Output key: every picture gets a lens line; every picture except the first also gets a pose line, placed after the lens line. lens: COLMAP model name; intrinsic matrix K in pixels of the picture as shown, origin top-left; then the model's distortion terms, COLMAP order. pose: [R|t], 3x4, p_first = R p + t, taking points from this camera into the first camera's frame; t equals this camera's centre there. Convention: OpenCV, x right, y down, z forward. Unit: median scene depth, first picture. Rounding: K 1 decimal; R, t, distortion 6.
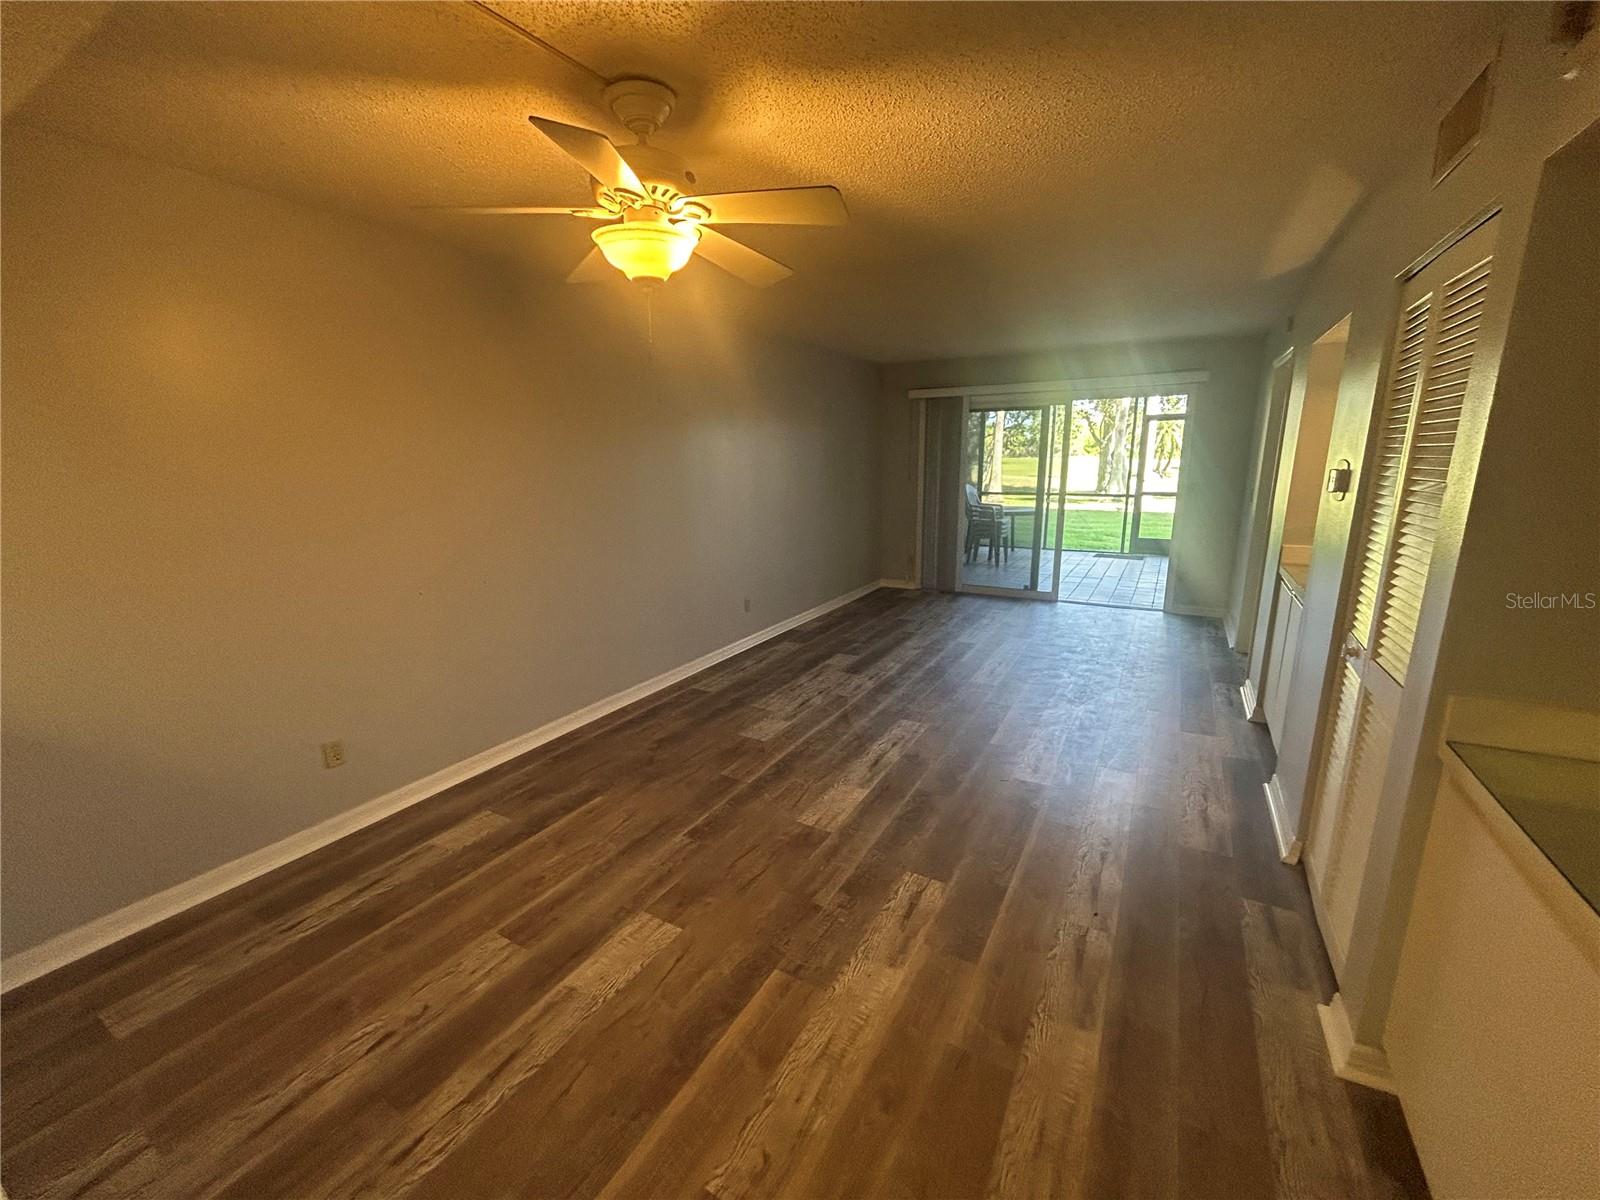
lens RADIAL K [[648.2, 0, 803.7], [0, 648.2, 598.6], [0, 0, 1]] dist [0.000175, -0.000327]
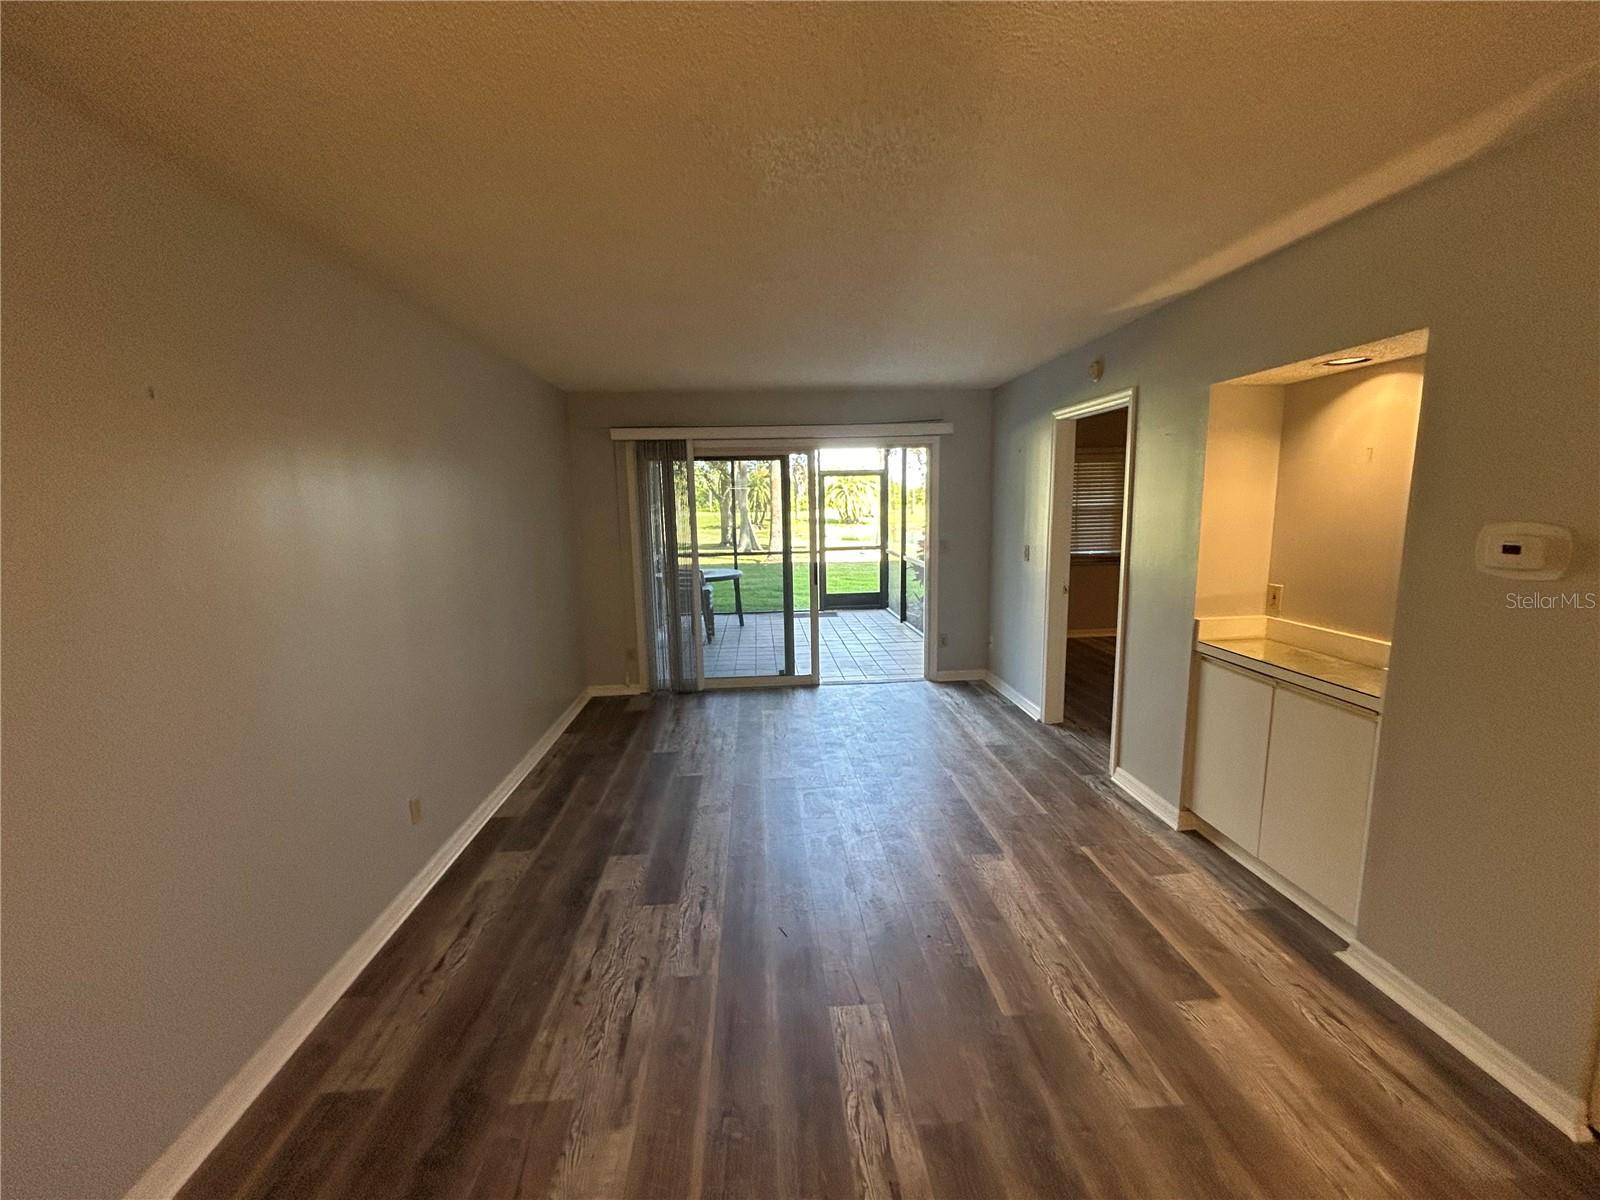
lens RADIAL K [[648.2, 0, 796.1], [0, 648.2, 588.1], [0, 0, 1]] dist [0.000175, -0.000327]
pose [[0.835930, -0.075839, 0.543572, -0.085089], [0.129114, 0.989785, -0.060463, -0.079304], [-0.533434, 0.120725, 0.837182, 0.330092]]
